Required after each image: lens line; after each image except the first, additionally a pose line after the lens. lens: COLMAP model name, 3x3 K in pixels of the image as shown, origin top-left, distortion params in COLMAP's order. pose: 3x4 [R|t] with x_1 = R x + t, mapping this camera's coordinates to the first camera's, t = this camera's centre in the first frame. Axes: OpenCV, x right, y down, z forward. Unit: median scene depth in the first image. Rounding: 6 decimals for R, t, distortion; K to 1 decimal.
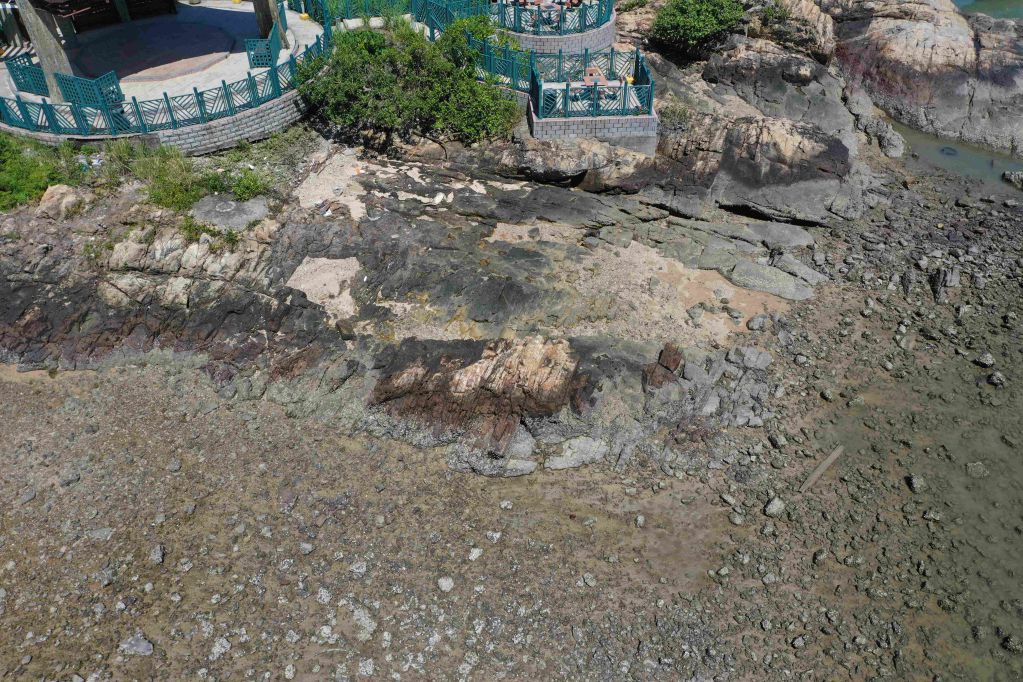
lens RADIAL K [[816.6, 0, 511.5], [0, 816.6, 341.0], [0, 0, 1]] dist [0.006309, 0.005744]
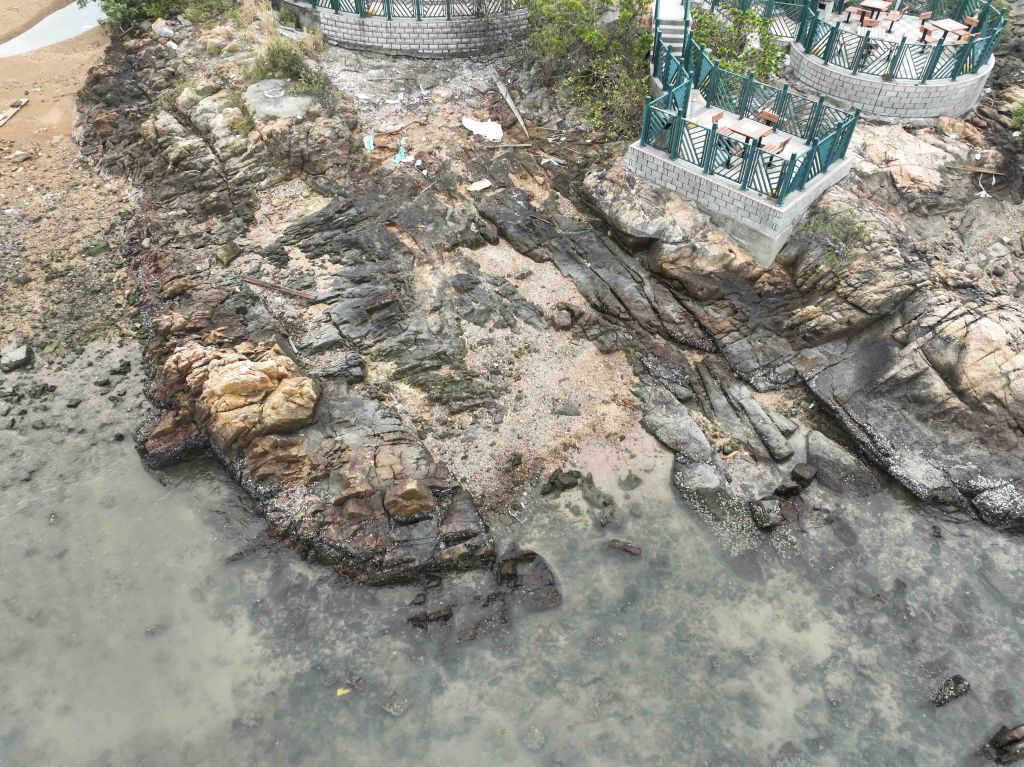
lens RADIAL K [[723.0, 0, 512.0], [0, 723.0, 383.5], [0, 0, 1]] dist [0.001003, 0.008736]
pose [[0.663821, 0.541301, -0.516077, 0.407190], [-0.490432, 0.836024, 0.246051, -0.198896], [0.564640, 0.089767, 0.820441, 0.430794]]
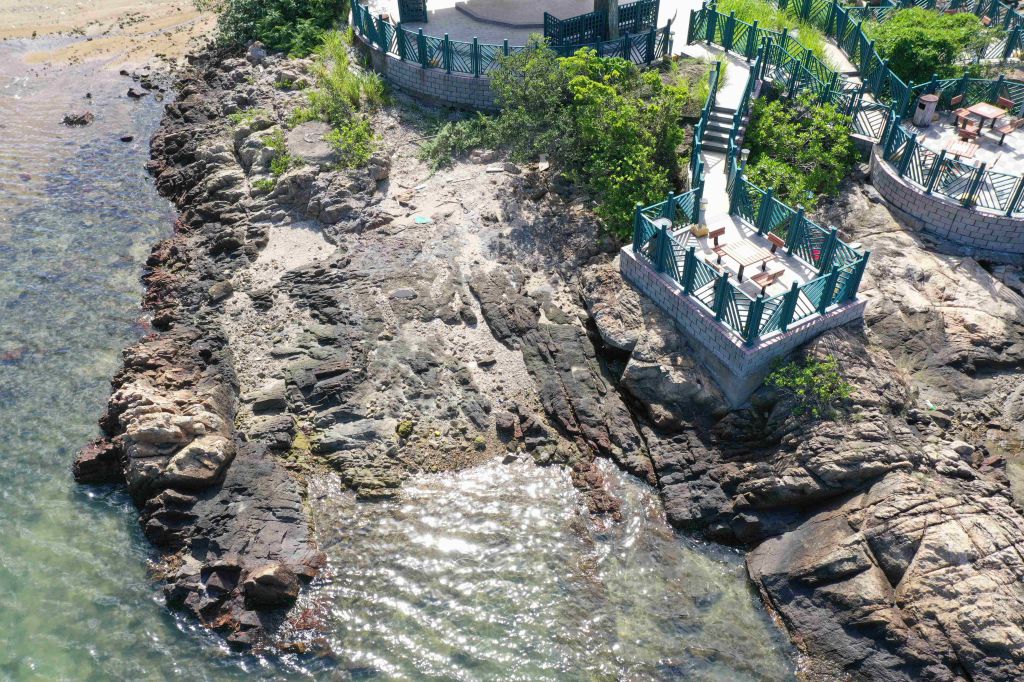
lens RADIAL K [[821.3, 0, 506.2], [0, 821.3, 327.7], [0, 0, 1]] dist [0.020732, -0.000899]
pose [[0.437395, 0.587618, -0.680728, 0.496388], [-0.578227, 0.763522, 0.287554, -0.360525], [0.688723, 0.267841, 0.673737, 0.486947]]
